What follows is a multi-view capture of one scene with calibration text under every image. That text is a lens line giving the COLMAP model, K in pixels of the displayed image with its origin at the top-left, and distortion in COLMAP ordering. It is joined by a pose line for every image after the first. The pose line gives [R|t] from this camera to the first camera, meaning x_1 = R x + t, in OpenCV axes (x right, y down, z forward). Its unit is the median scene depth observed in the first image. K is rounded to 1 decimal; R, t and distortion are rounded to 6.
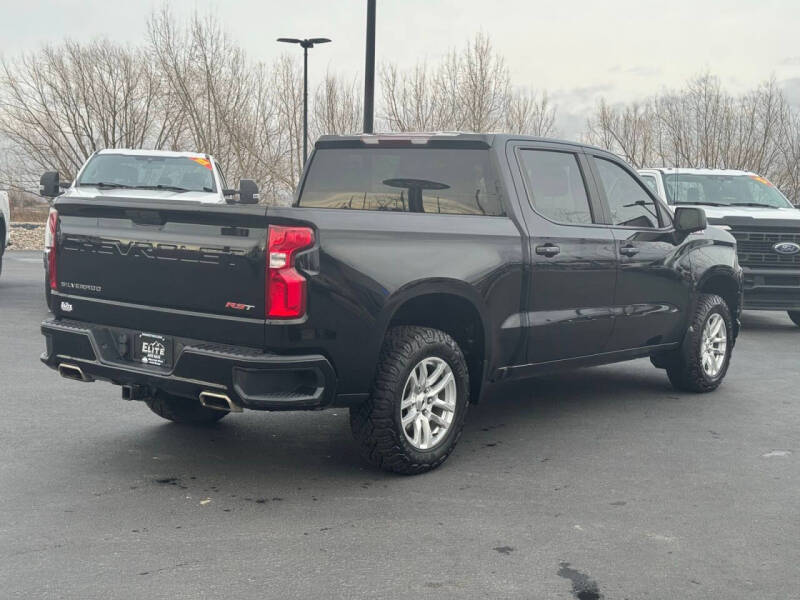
lens RADIAL K [[1152.7, 0, 400.0], [0, 1152.7, 300.0], [0, 0, 1]] dist [0.035732, 0.037228]
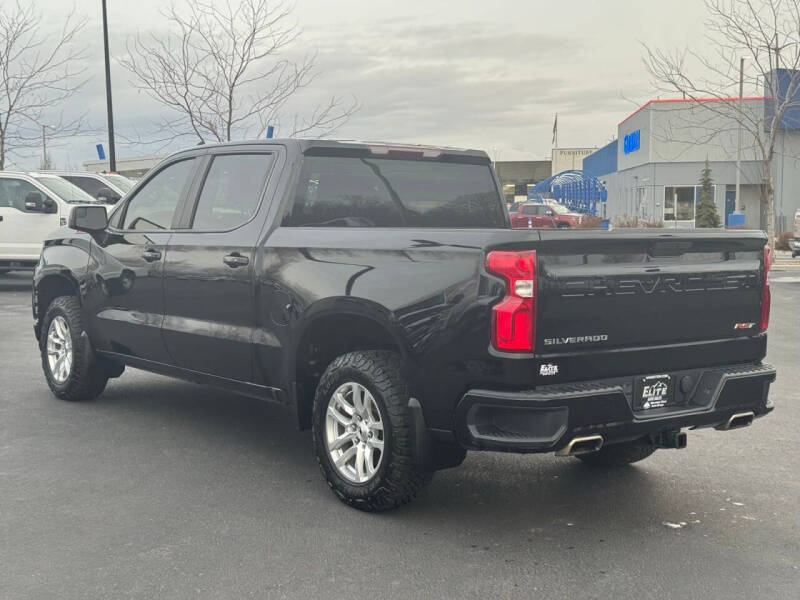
lens RADIAL K [[1280.9, 0, 399.9], [0, 1280.9, 318.7], [0, 0, 1]] dist [-0.008567, 0.015238]
pose [[0.225507, -0.117398, 0.967142, -1.095710], [0.086412, 0.991211, 0.100171, -0.119002], [-0.970402, 0.060983, 0.233669, 0.841867]]
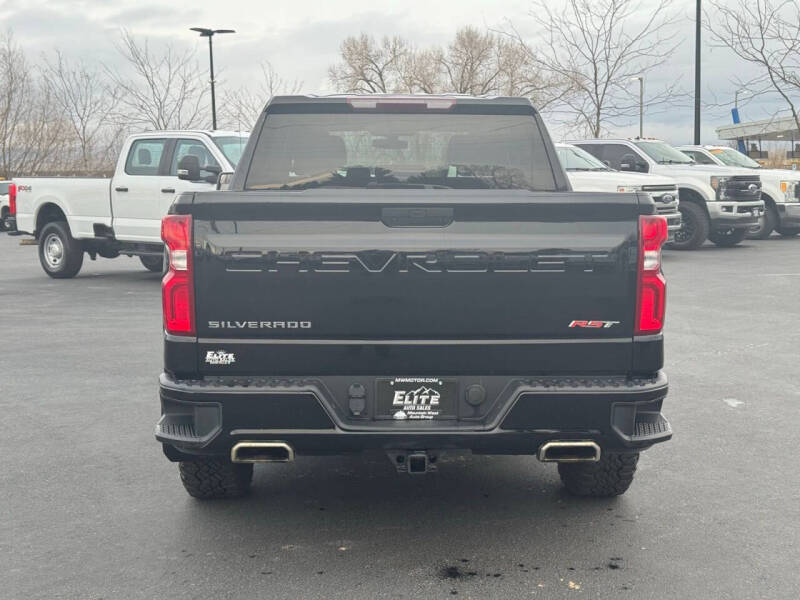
lens RADIAL K [[1090.8, 0, 400.0], [0, 1090.8, 300.0], [0, 0, 1]] dist [-0.044534, -0.005531]
pose [[0.770588, -0.112826, 0.627267, -0.565587], [0.083245, 0.993592, 0.076451, -0.062854], [-0.631873, -0.006695, 0.775043, 0.422461]]
